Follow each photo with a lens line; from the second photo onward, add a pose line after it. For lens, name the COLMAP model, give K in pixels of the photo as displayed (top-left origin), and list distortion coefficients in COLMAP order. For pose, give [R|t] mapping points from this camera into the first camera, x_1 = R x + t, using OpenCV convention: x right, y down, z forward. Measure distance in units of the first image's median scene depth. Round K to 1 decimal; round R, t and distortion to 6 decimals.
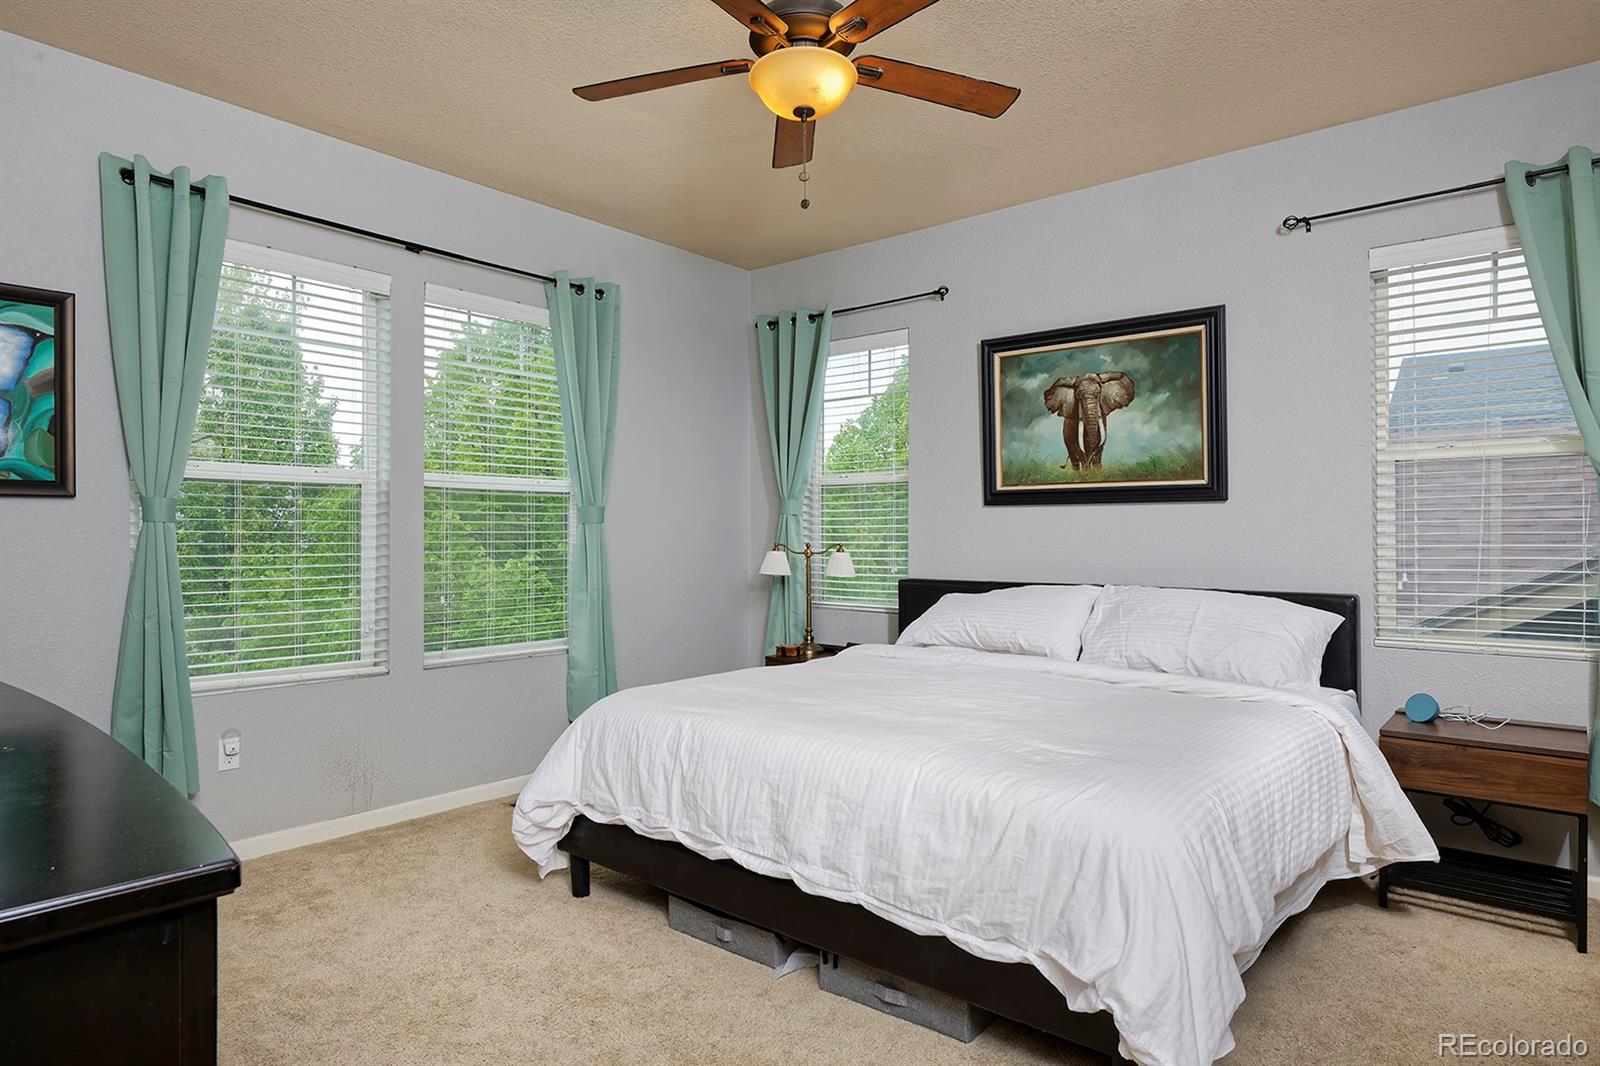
lens RADIAL K [[926.6, 0, 806.3], [0, 926.6, 540.5], [0, 0, 1]] dist [0.000253, -0.008517]
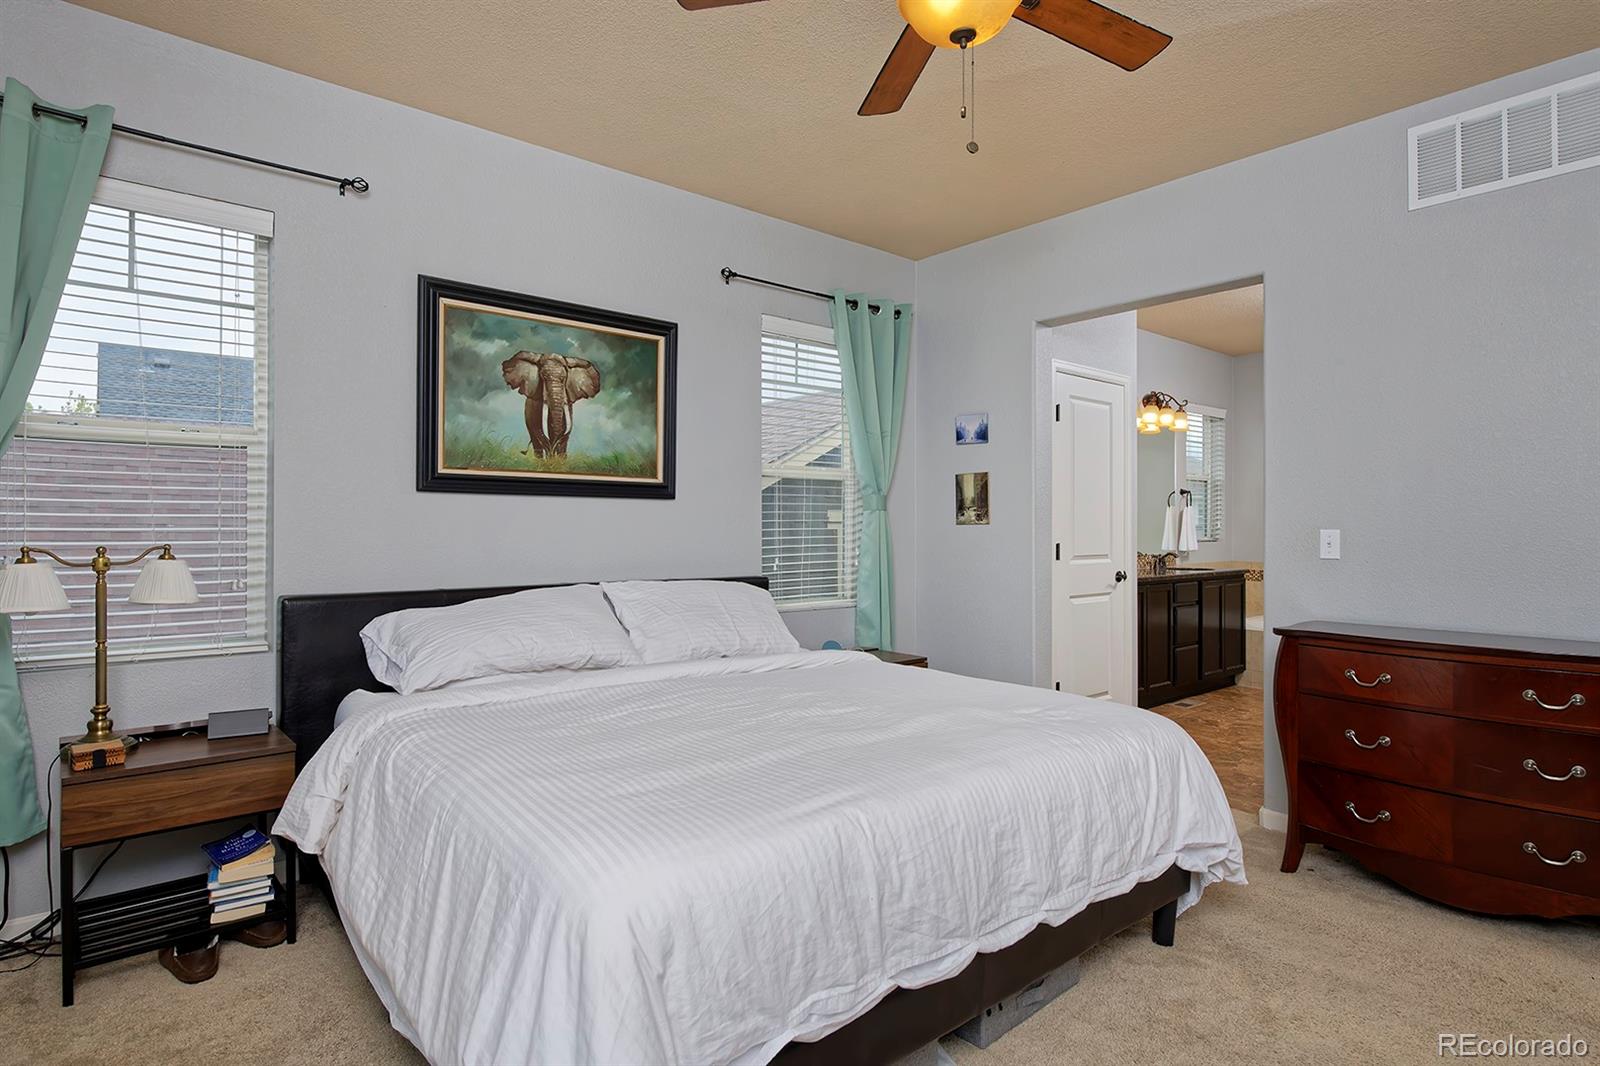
lens RADIAL K [[856.8, 0, 791.5], [0, 856.8, 528.5], [0, 0, 1]] dist [-0.004326, -0.002595]
pose [[0.172263, 0.002513, 0.985048, -0.486099], [0.005745, 0.999977, -0.003556, -0.003258], [-0.985034, 0.006272, 0.172245, 0.623065]]
